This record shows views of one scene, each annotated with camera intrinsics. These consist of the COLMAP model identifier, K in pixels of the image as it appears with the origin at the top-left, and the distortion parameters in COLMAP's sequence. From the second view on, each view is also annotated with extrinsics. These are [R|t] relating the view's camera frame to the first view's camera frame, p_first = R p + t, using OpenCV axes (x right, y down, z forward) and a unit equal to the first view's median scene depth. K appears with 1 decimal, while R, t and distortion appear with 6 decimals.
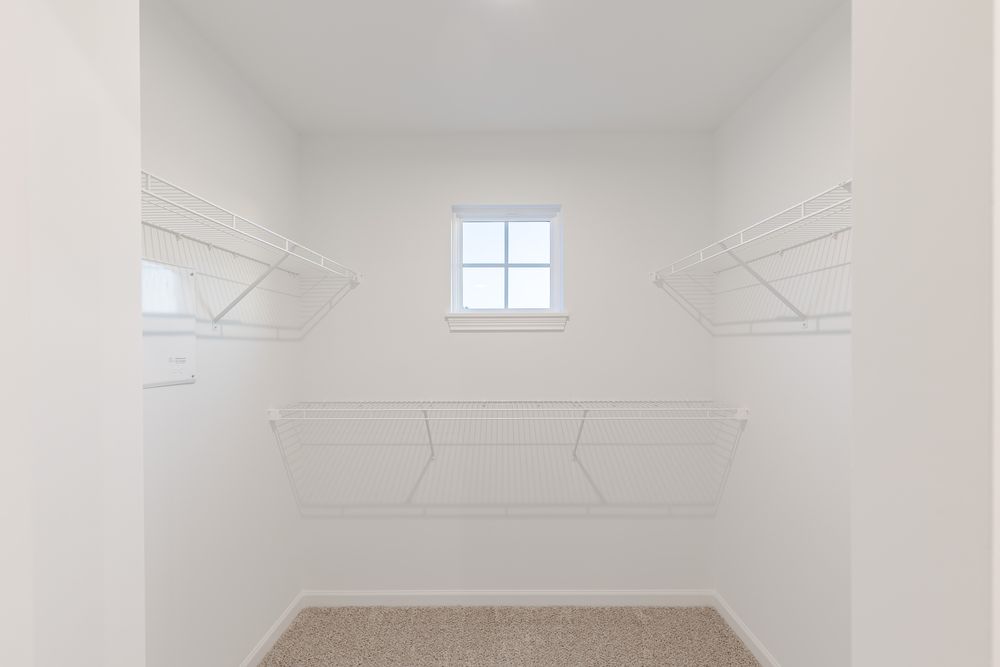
lens RADIAL K [[451.8, 0, 499.2], [0, 451.8, 343.8], [0, 0, 1]] dist [0.011283, -0.002529]
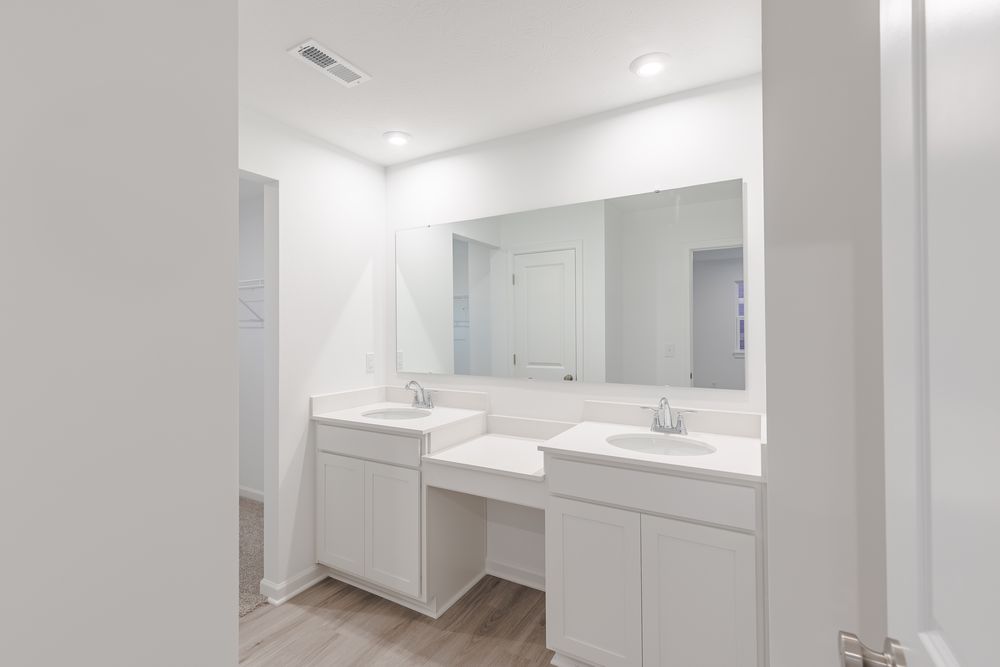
lens RADIAL K [[451.8, 0, 496.9], [0, 451.8, 326.7], [0, 0, 1]] dist [0.011283, -0.002529]
pose [[0.467037, 0.005025, 0.884224, -0.523059], [0.002634, 0.999972, -0.007074, -0.003916], [-0.884234, 0.005633, 0.467010, -0.733564]]
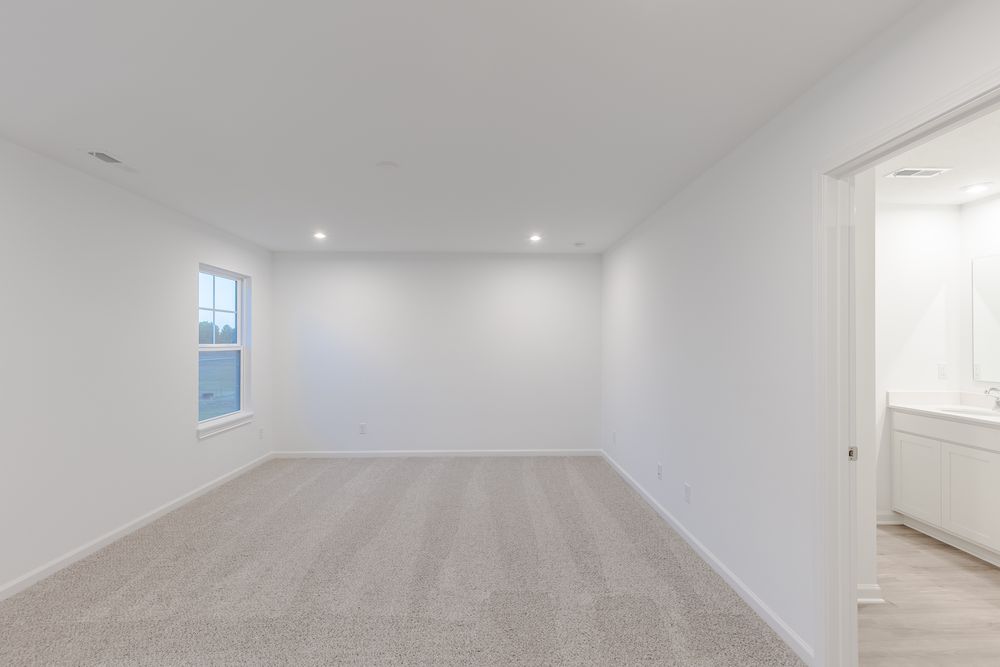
lens RADIAL K [[451.8, 0, 500.1], [0, 451.8, 340.6], [0, 0, 1]] dist [0.011283, -0.002529]
pose [[0.997182, 0.003392, 0.074945, -1.175487], [-0.003302, 0.999994, -0.001321, -0.008884], [-0.074949, 0.001070, 0.997187, -1.253280]]
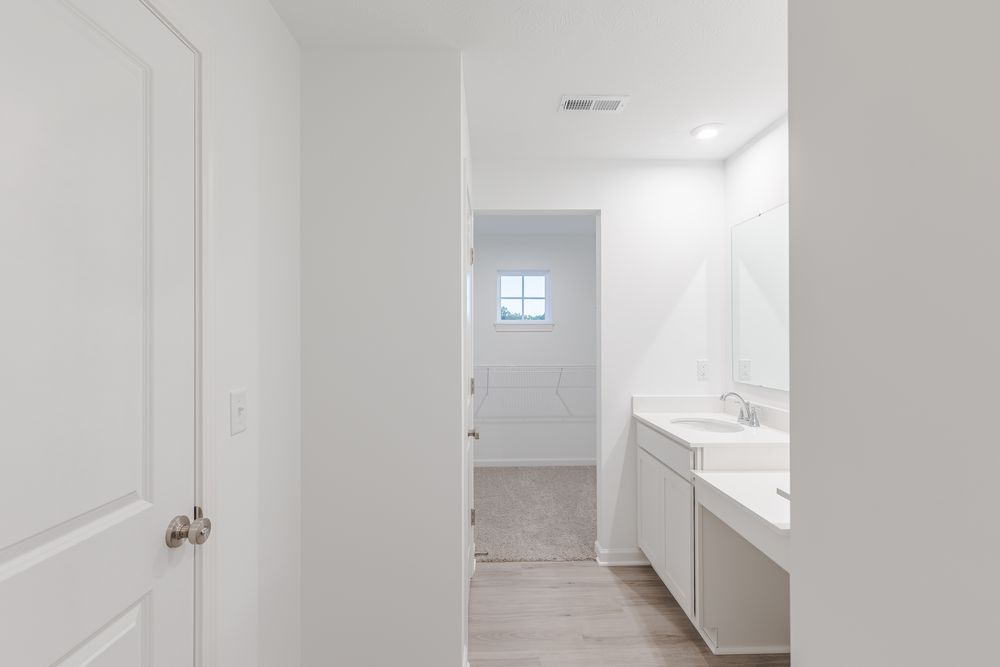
lens RADIAL K [[451.8, 0, 510.8], [0, 451.8, 337.4], [0, 0, 1]] dist [0.011283, -0.002529]
pose [[0.997051, -0.002867, 0.076694, -0.194157], [0.002699, 0.999994, 0.002298, -0.004886], [-0.076700, -0.002084, 0.997052, -1.002048]]
